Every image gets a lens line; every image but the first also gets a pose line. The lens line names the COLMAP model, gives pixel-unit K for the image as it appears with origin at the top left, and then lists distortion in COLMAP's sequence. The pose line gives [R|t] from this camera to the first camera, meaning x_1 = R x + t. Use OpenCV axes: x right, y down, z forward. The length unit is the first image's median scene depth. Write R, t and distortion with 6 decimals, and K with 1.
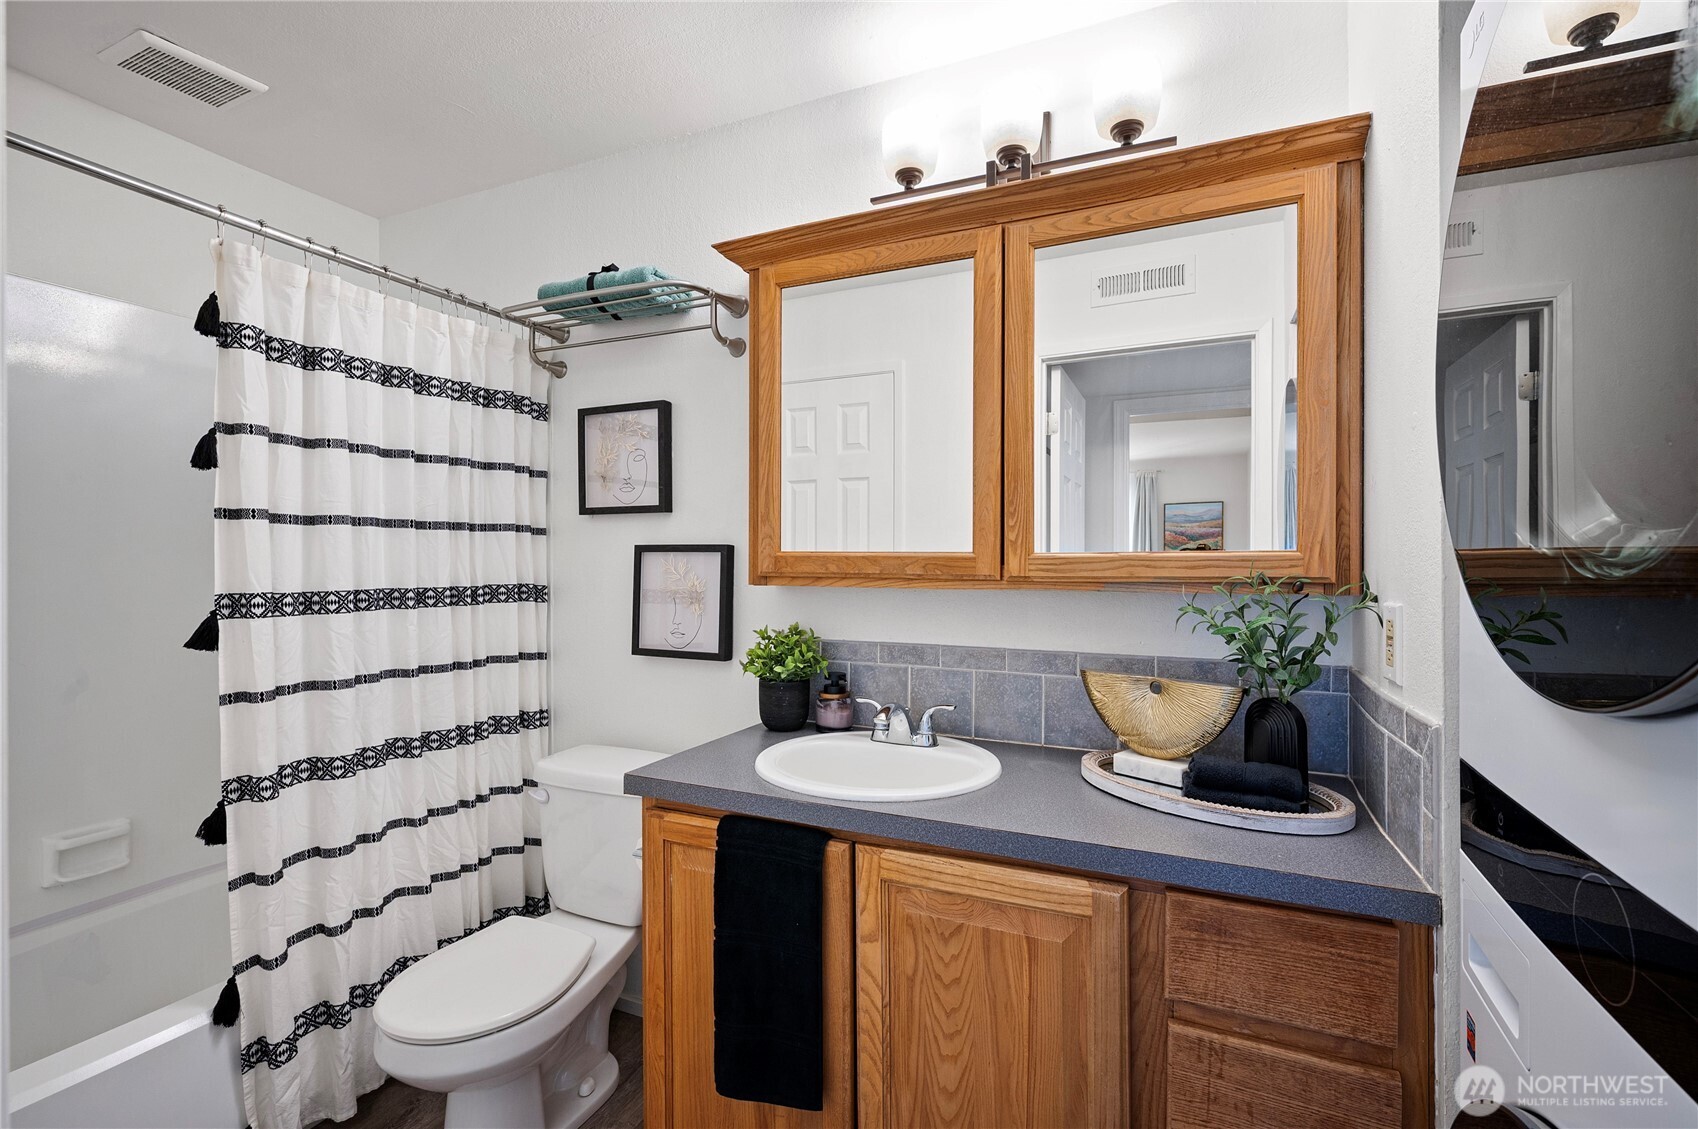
lens RADIAL K [[756.7, 0, 862.3], [0, 756.7, 564.8], [0, 0, 1]] dist [0.000300, -0.000287]
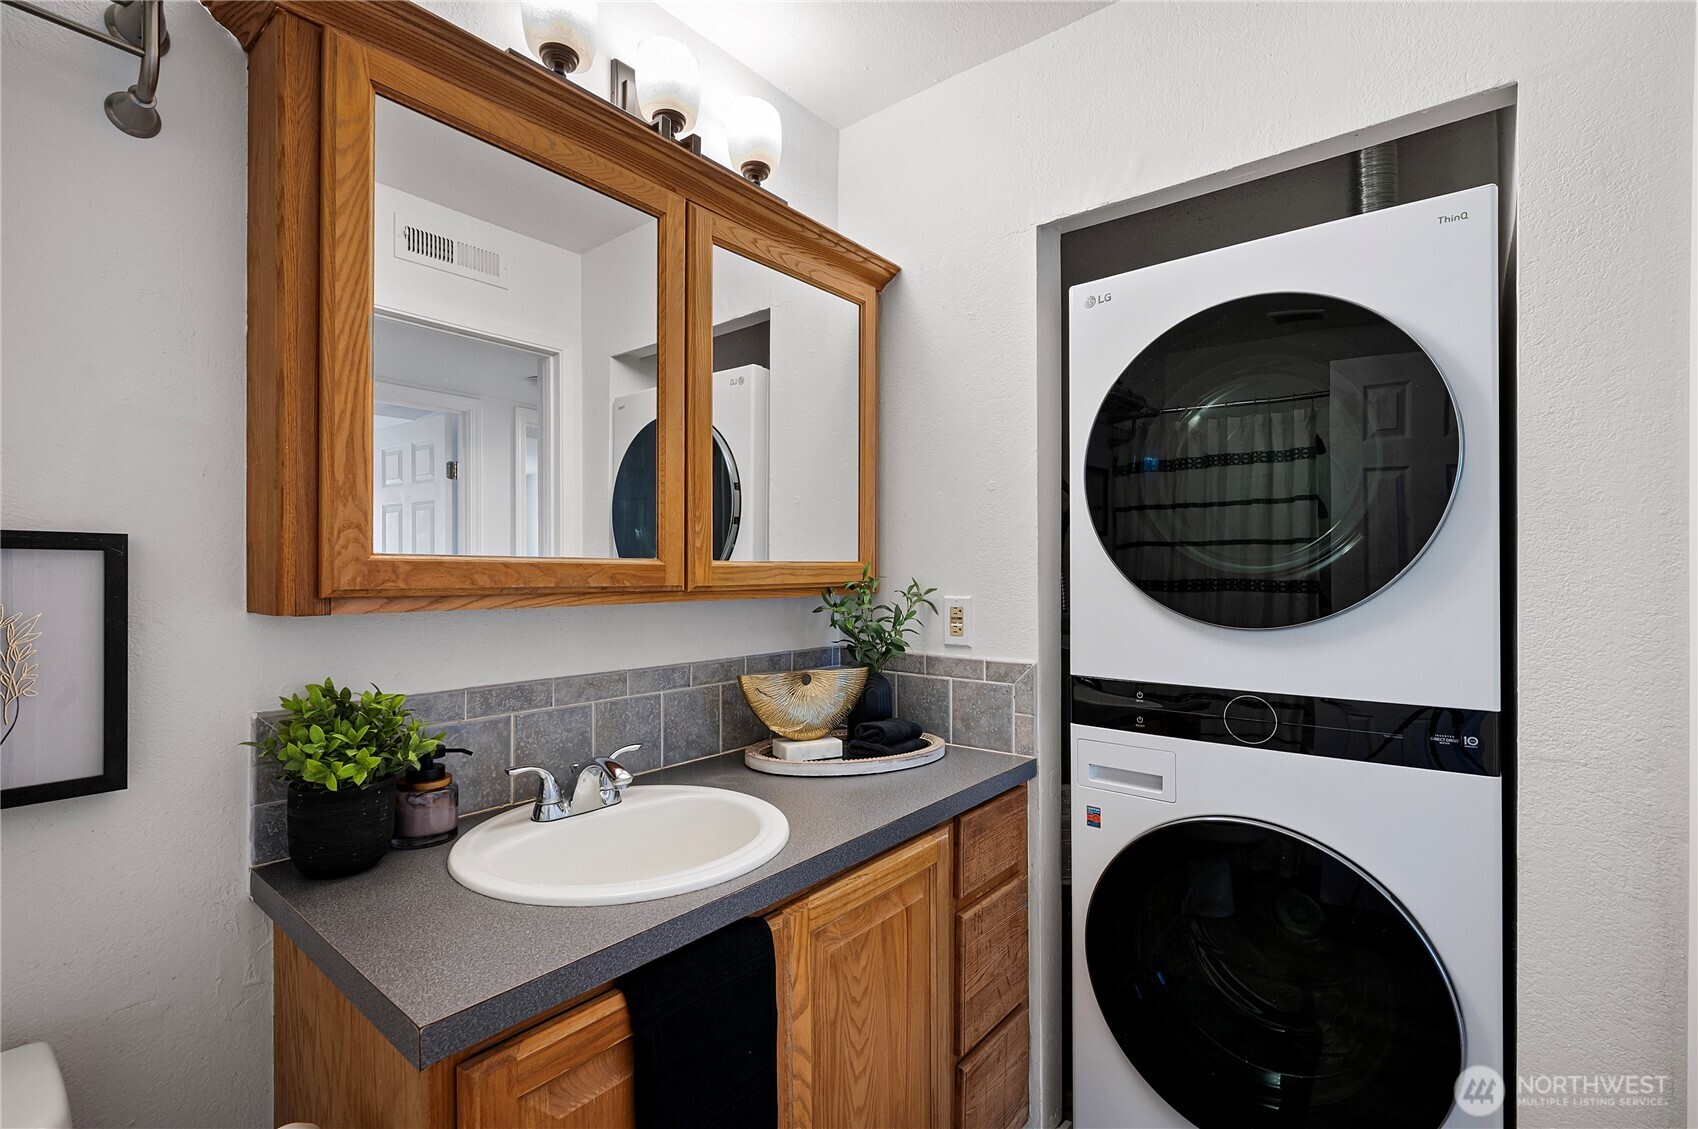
lens RADIAL K [[756.7, 0, 862.3], [0, 756.7, 564.8], [0, 0, 1]] dist [0.000300, -0.000287]
pose [[0.254919, 0.003007, 0.966958, -0.655801], [0.002416, 0.999990, -0.003746, -0.006861], [-0.966960, 0.003291, 0.254909, 0.580715]]
